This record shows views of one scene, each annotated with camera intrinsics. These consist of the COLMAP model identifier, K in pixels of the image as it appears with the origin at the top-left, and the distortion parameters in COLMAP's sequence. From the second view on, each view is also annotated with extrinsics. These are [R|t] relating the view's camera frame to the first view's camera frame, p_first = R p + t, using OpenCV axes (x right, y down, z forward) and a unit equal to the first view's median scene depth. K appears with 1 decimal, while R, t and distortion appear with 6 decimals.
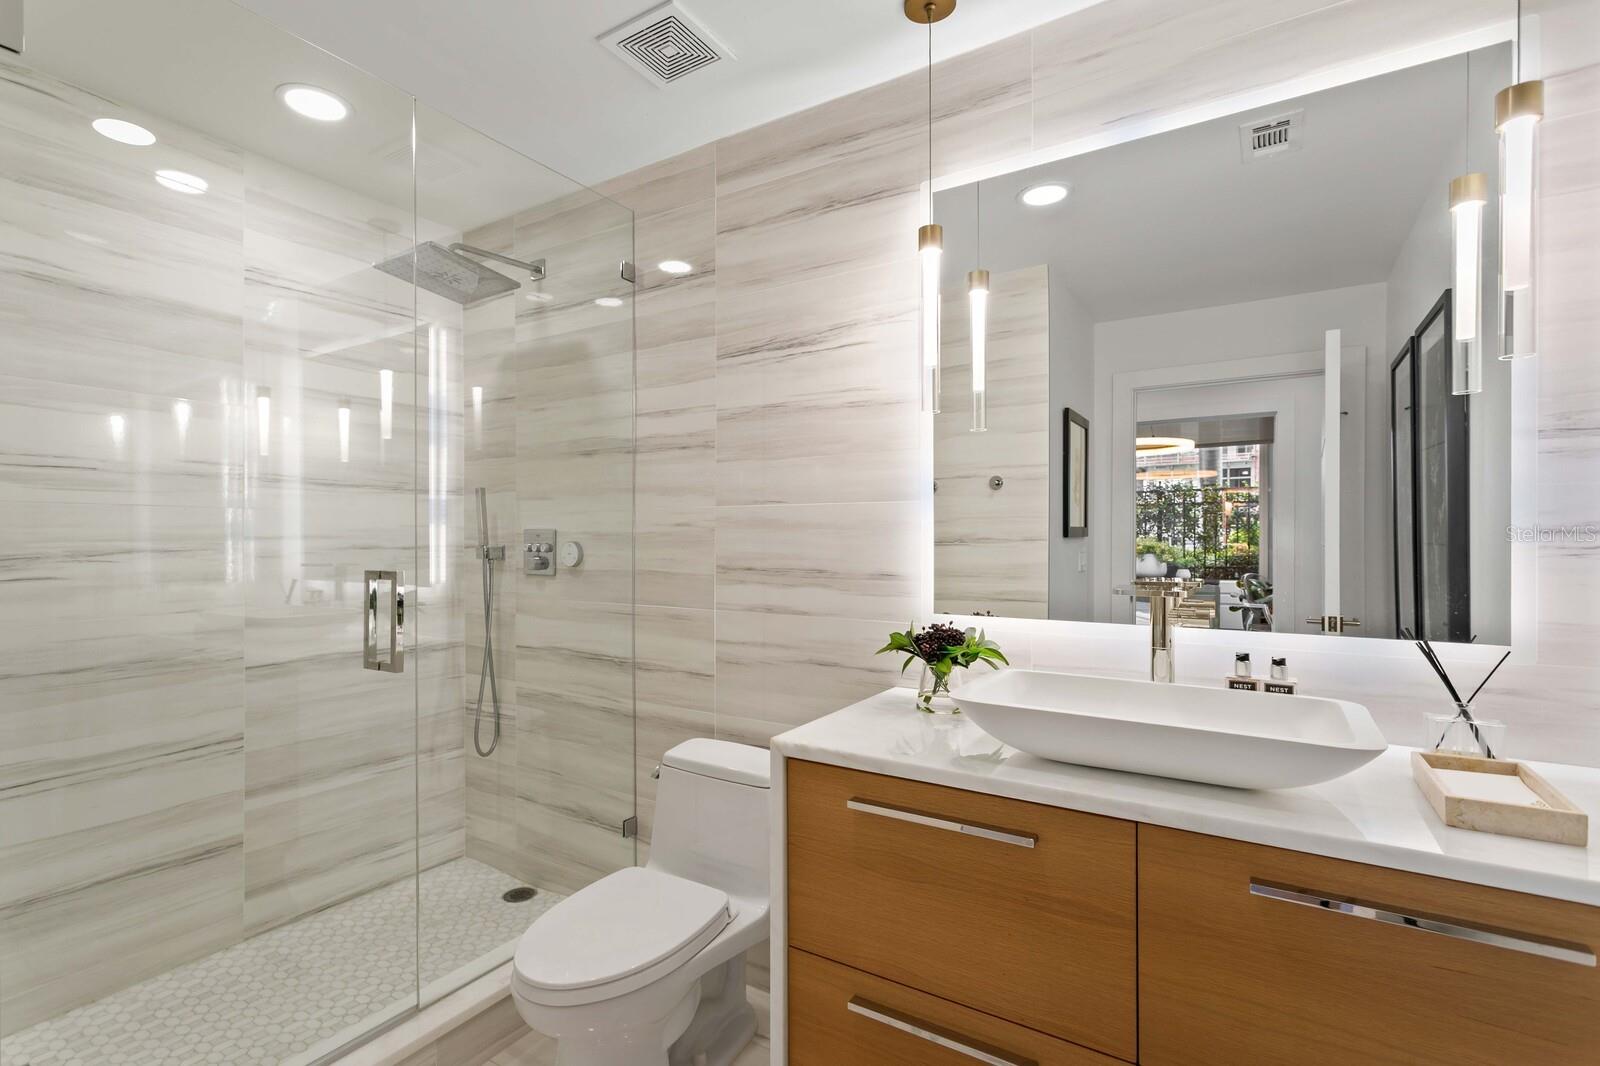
lens RADIAL K [[759.5, 0, 781.7], [0, 759.5, 534.0], [0, 0, 1]] dist [-0.001197, 0.005682]
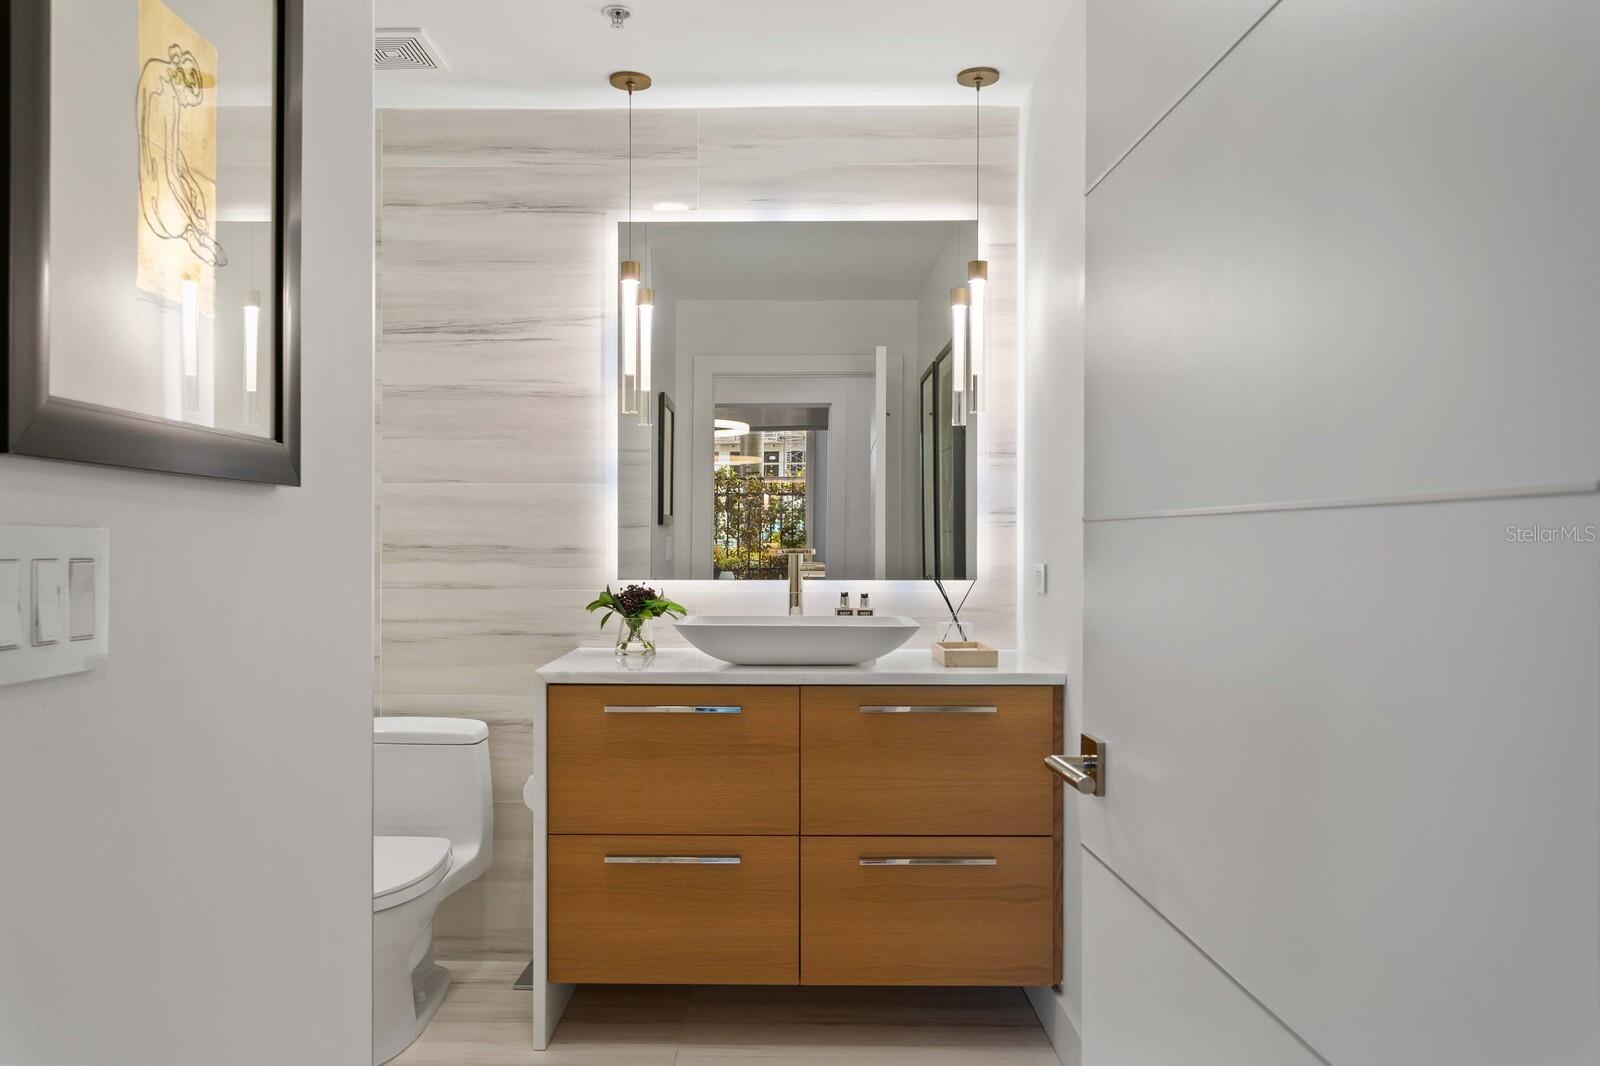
lens RADIAL K [[1143.0, 0, 792.8], [0, 1143.0, 535.7], [0, 0, 1]] dist [0.009757, 0.001684]
pose [[0.843573, 0.002922, 0.537006, -0.527828], [-0.003357, 0.999994, -0.000167, 0.036054], [-0.537003, -0.001662, 0.843579, -0.647088]]
